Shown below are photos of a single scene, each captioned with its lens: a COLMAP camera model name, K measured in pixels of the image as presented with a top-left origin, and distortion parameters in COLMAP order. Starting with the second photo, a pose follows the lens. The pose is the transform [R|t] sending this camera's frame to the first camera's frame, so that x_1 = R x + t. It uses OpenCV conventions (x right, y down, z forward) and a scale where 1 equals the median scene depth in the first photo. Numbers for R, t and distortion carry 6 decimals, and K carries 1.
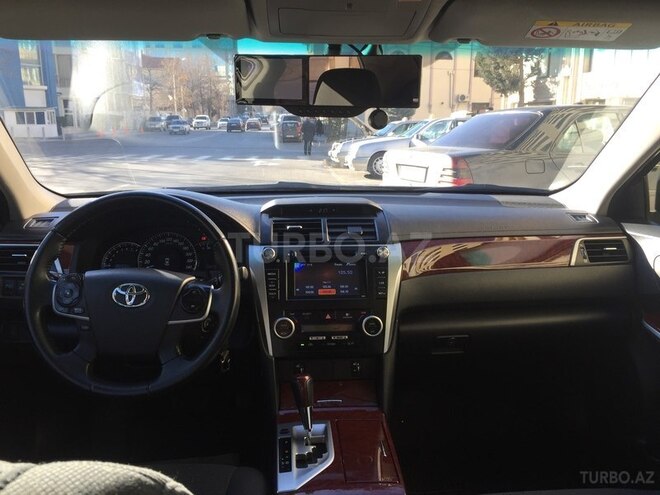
lens RADIAL K [[562.9, 0, 329.8], [0, 562.9, 227.2], [0, 0, 1]] dist [0.089917, -0.118927]
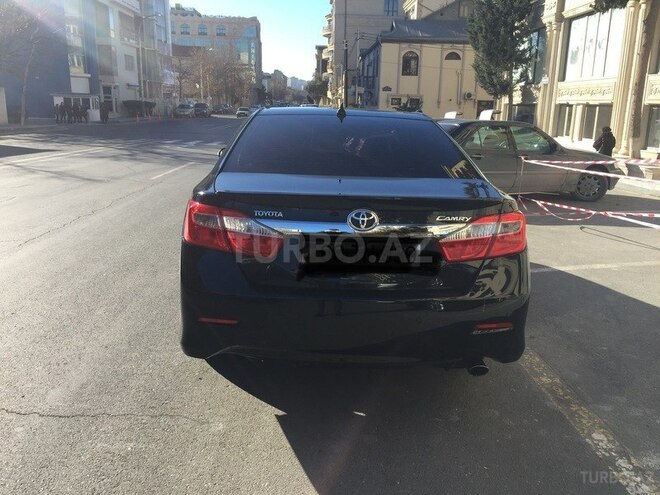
lens RADIAL K [[560.0, 0, 338.2], [0, 560.0, 243.0], [0, 0, 1]] dist [0.083763, -0.120975]
pose [[0.999472, 0.030556, -0.011036, 0.003911], [-0.030014, 0.998475, 0.046340, 0.021726], [0.012435, -0.045984, 0.998865, -0.173312]]
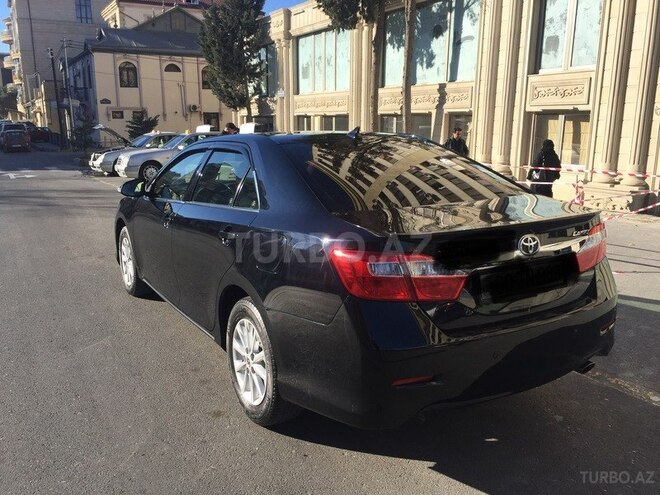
lens RADIAL K [[560.0, 0, 338.2], [0, 560.0, 243.0], [0, 0, 1]] dist [0.083763, -0.120975]
pose [[0.885348, -0.101247, 0.453770, -0.065453], [0.091767, 0.994855, 0.042929, 0.014672], [-0.455782, 0.003634, 0.890084, -0.148406]]
